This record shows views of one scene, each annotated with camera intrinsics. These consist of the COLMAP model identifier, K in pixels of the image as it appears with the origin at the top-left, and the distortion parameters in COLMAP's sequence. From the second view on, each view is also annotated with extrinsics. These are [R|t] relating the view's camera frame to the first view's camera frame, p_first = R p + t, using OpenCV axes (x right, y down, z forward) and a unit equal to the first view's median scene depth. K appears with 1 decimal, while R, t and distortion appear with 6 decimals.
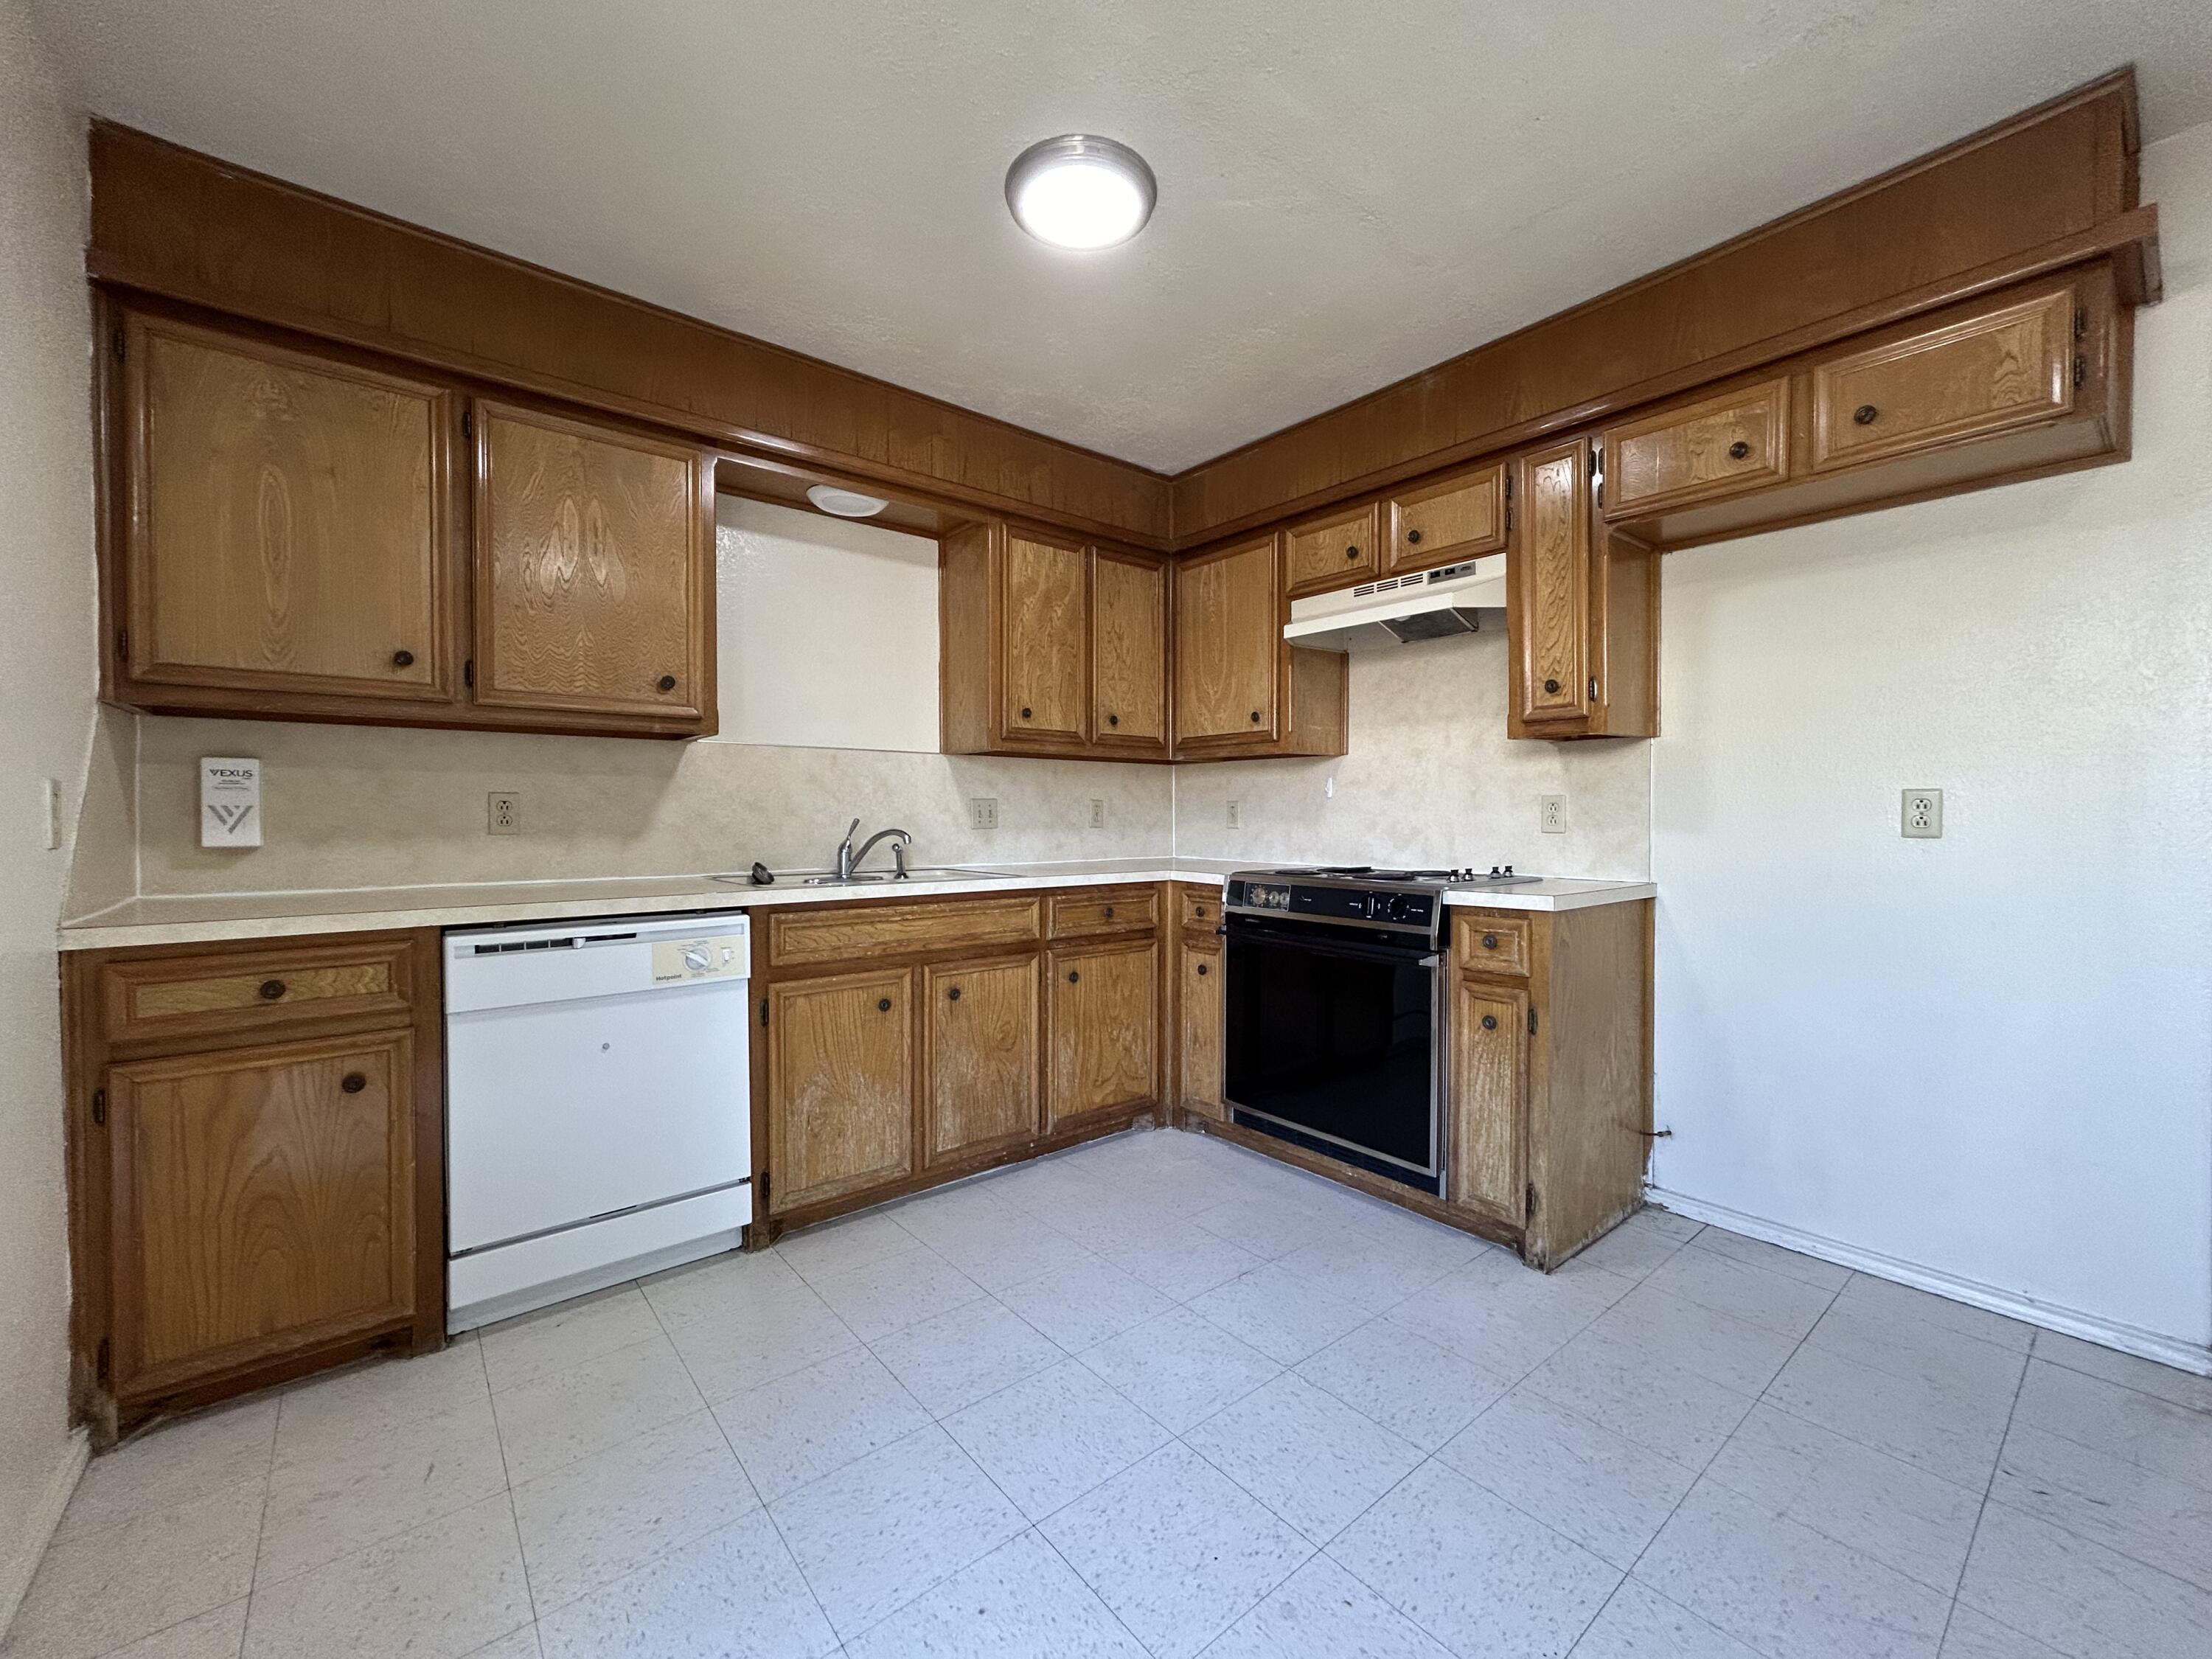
lens RADIAL K [[893.5, 0, 1110.1], [0, 893.5, 824.1], [0, 0, 1]] dist [0.001254, 0.000130]
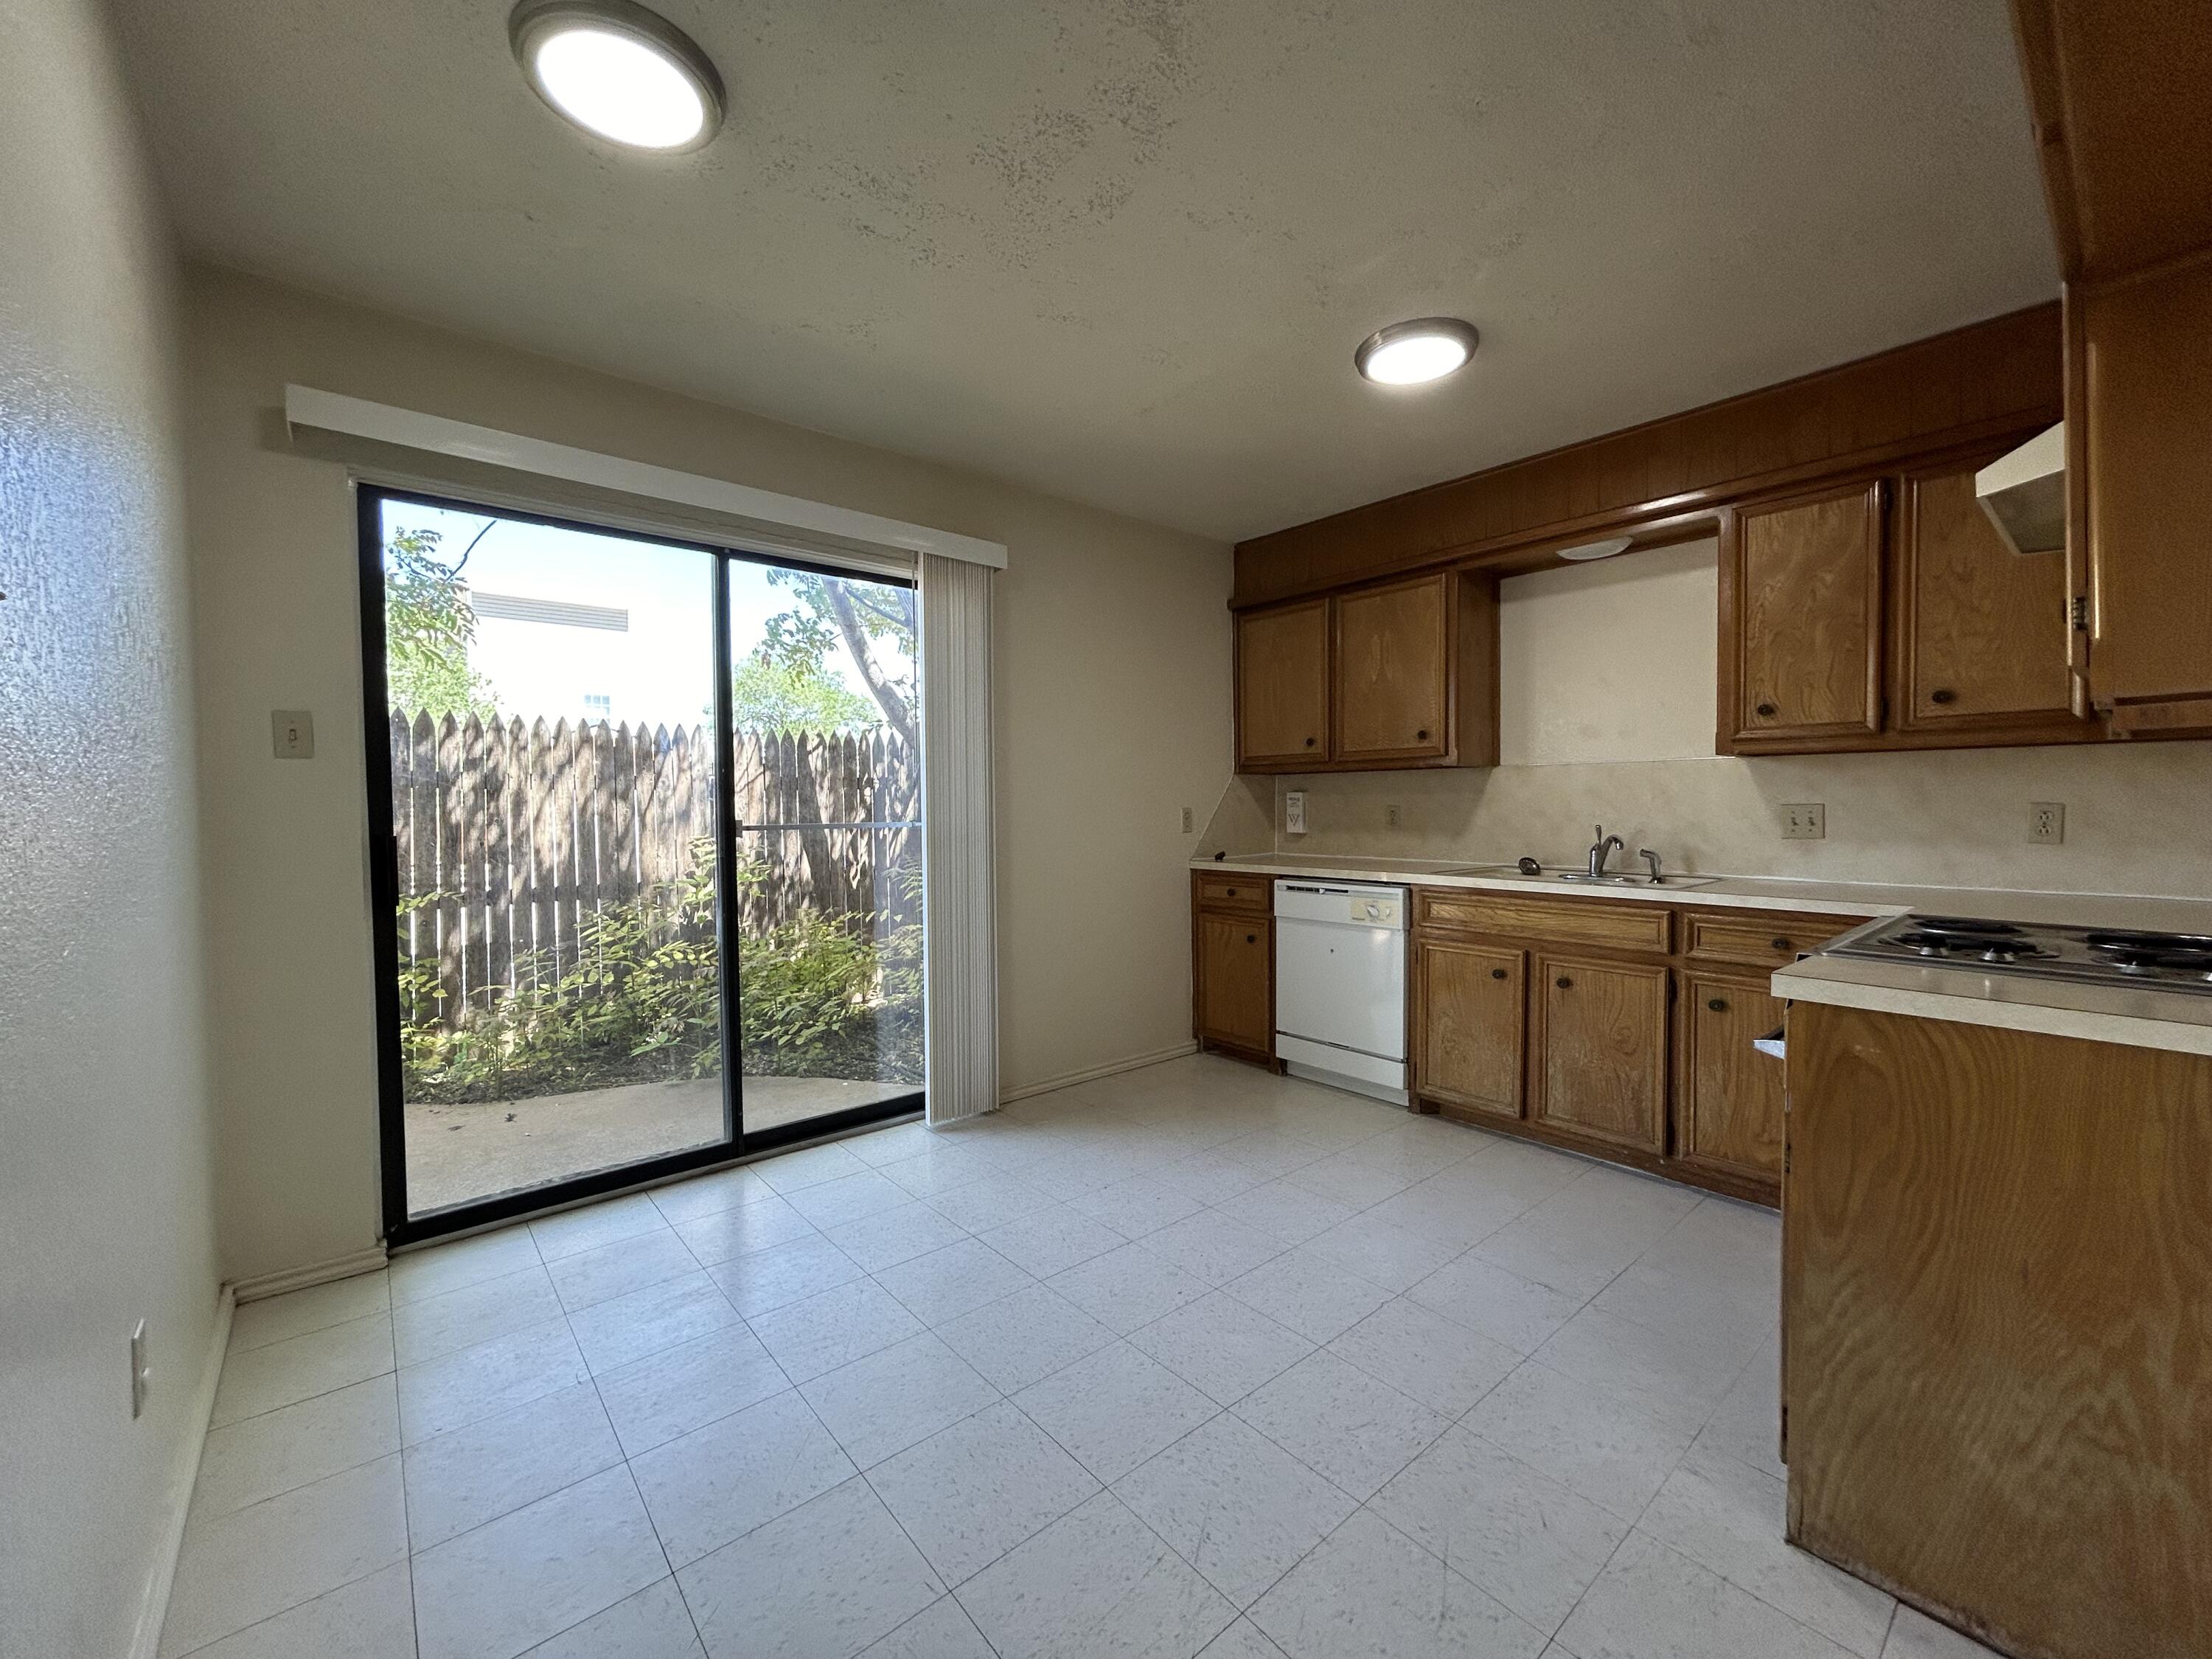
lens RADIAL K [[893.5, 0, 1111.3], [0, 893.5, 822.9], [0, 0, 1]] dist [0.001254, 0.000130]
pose [[0.015795, 0.024057, -0.999586, 0.984804], [-0.000995, 0.999710, 0.024044, -0.041446], [0.999875, 0.000615, 0.015814, 0.423765]]
